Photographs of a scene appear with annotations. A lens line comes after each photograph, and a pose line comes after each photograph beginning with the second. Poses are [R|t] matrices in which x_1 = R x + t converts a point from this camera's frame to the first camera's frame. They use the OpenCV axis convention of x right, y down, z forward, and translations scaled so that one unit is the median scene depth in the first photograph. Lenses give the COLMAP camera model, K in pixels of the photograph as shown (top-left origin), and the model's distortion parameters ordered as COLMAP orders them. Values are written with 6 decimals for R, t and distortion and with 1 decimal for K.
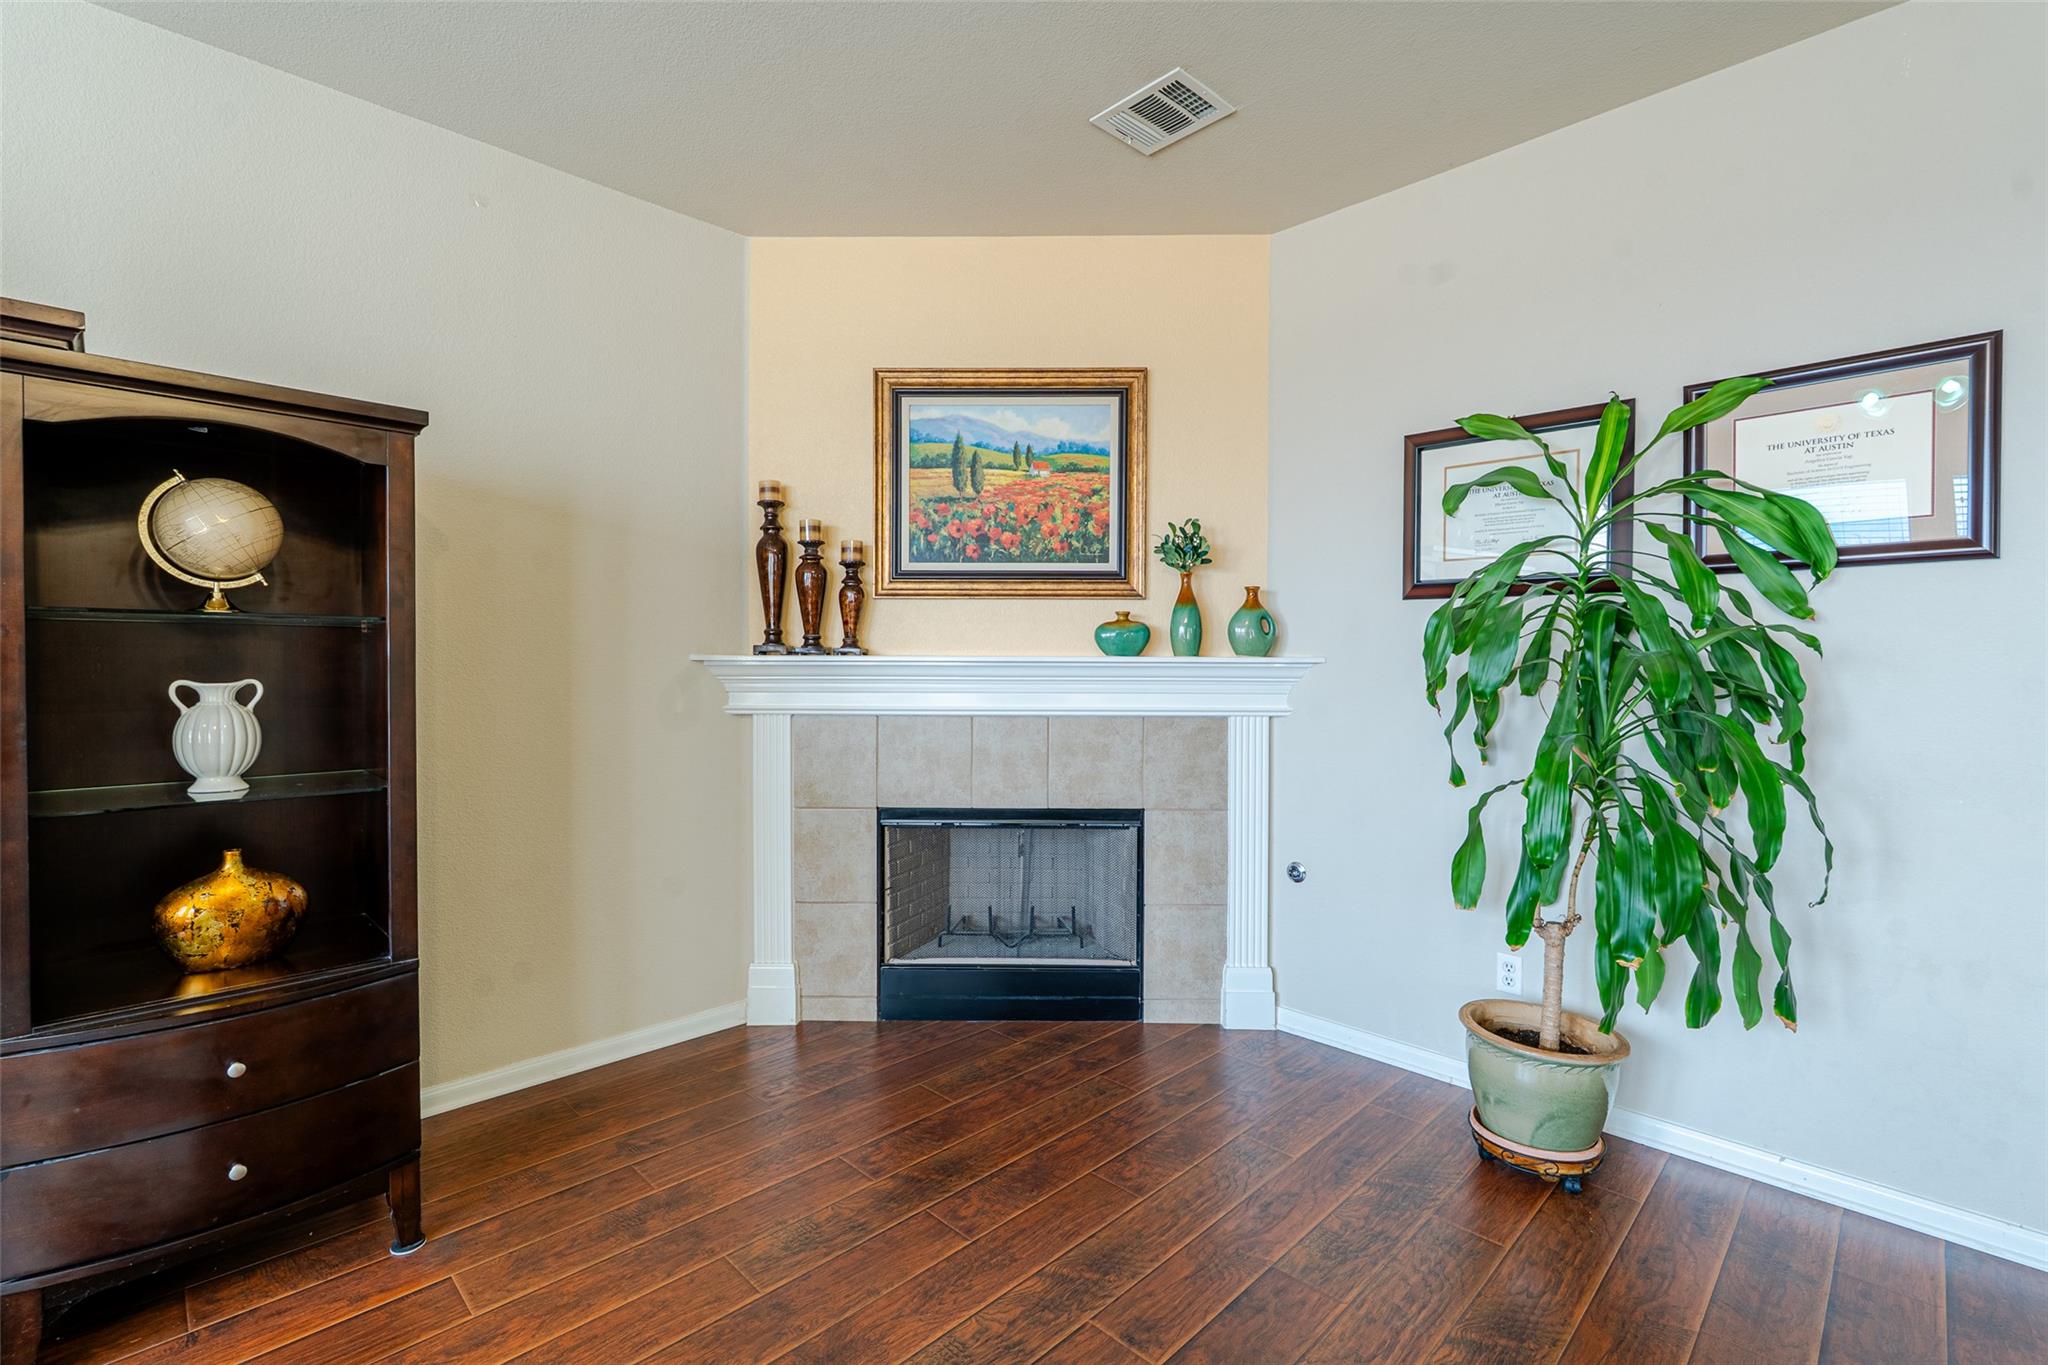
lens RADIAL K [[921.4, 0, 1017.0], [0, 921.4, 679.0], [0, 0, 1]] dist [-0.004018, -0.000055]
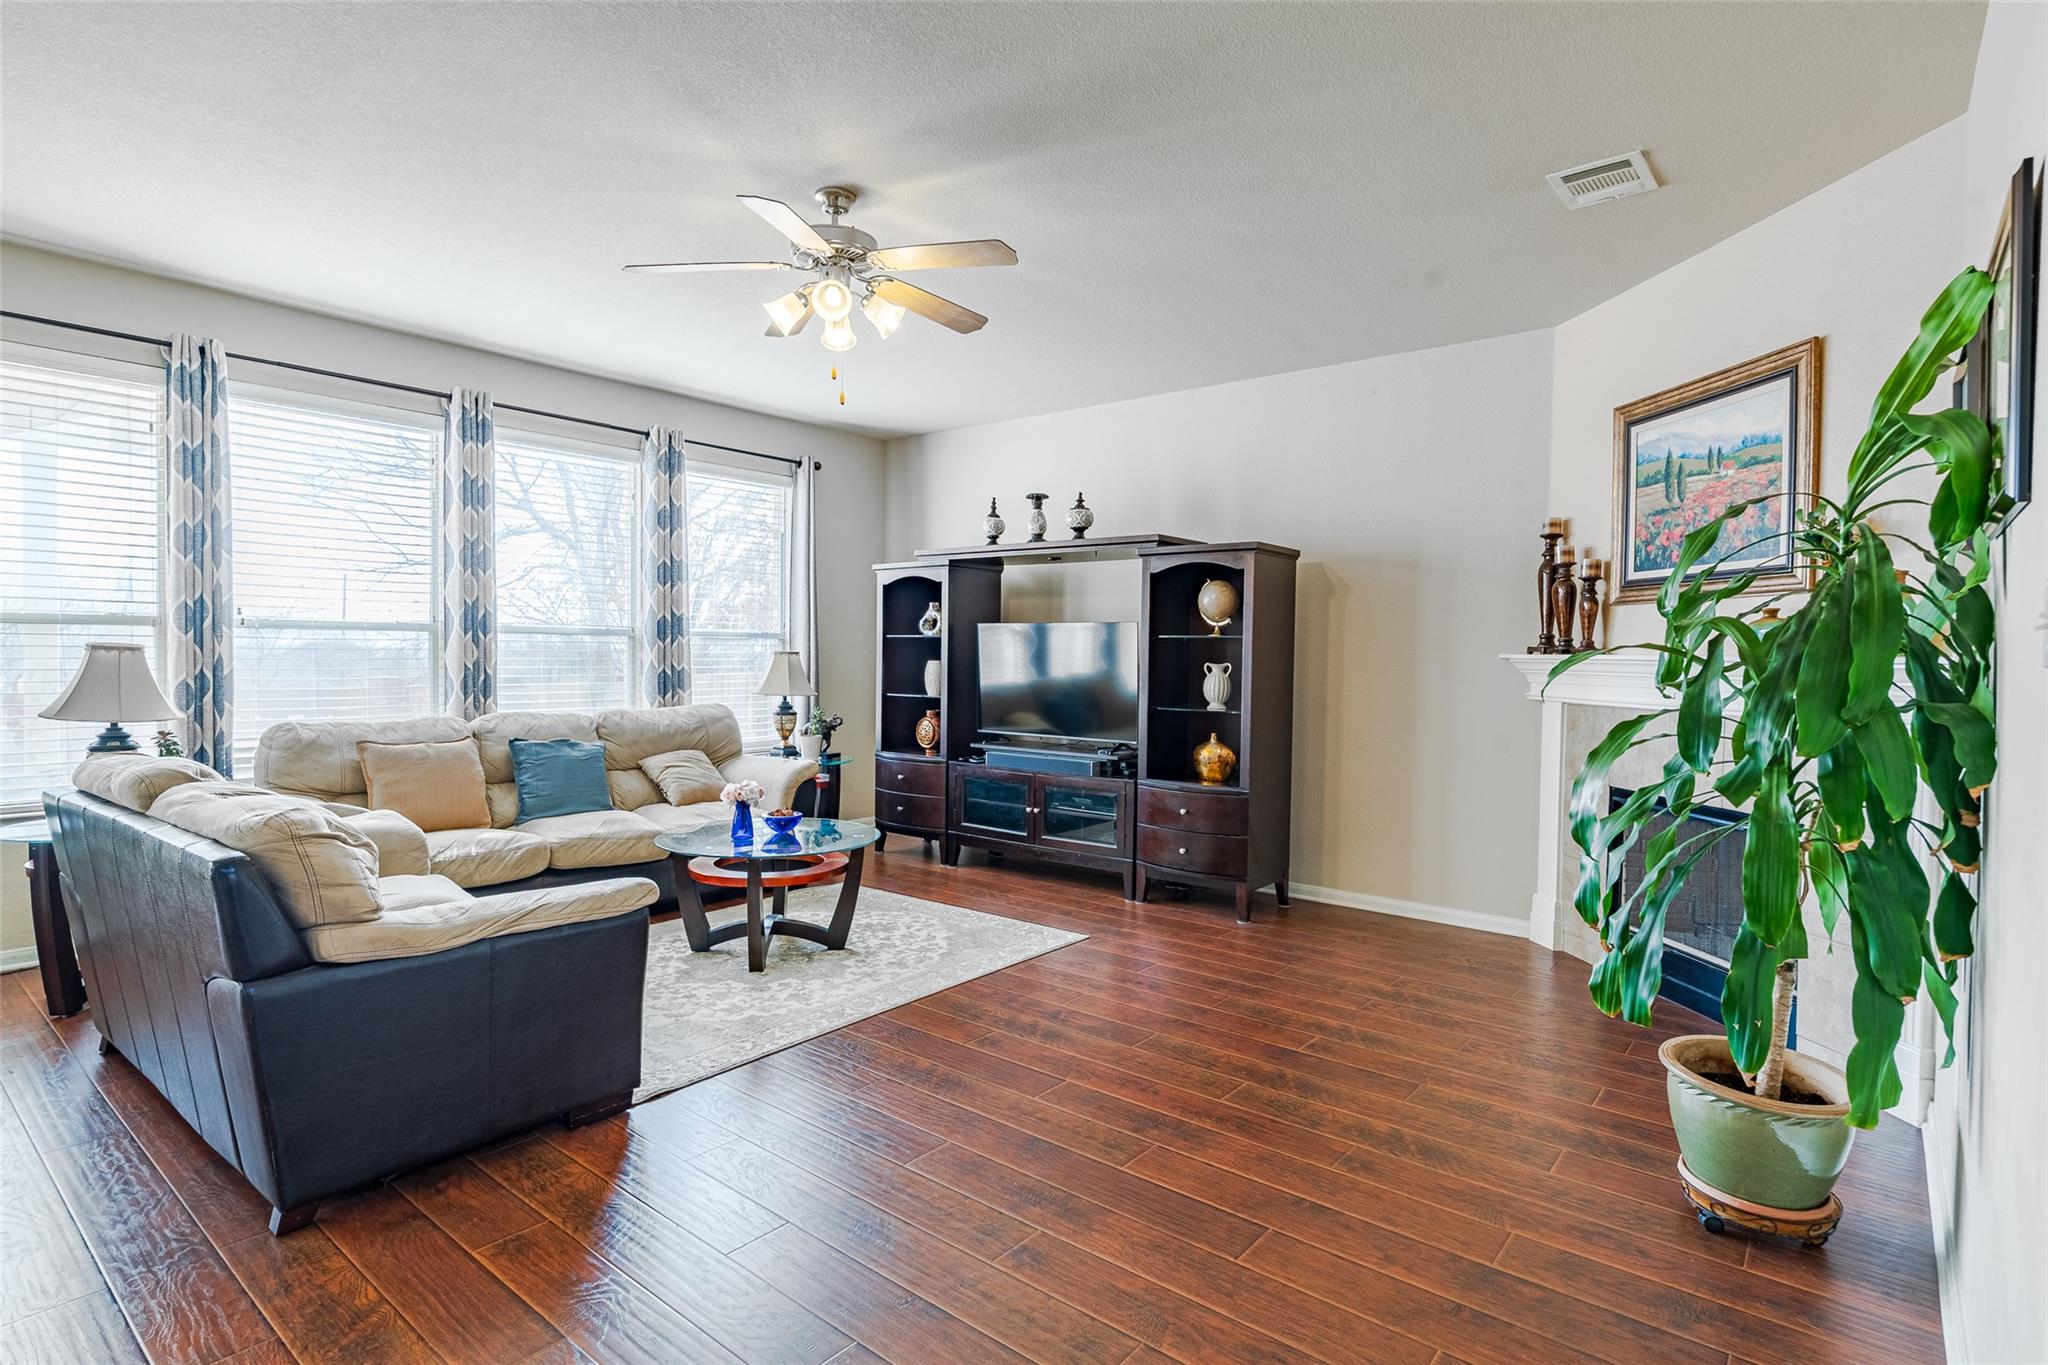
lens RADIAL K [[1027.7, 0, 1025.5], [0, 1027.7, 688.0], [0, 0, 1]] dist [-0.012557, 0.005565]
pose [[0.098045, 0.031251, -0.994691, 1.086895], [-0.032181, 0.999084, 0.028217, 0.003907], [0.994661, 0.029244, 0.098961, 0.140343]]
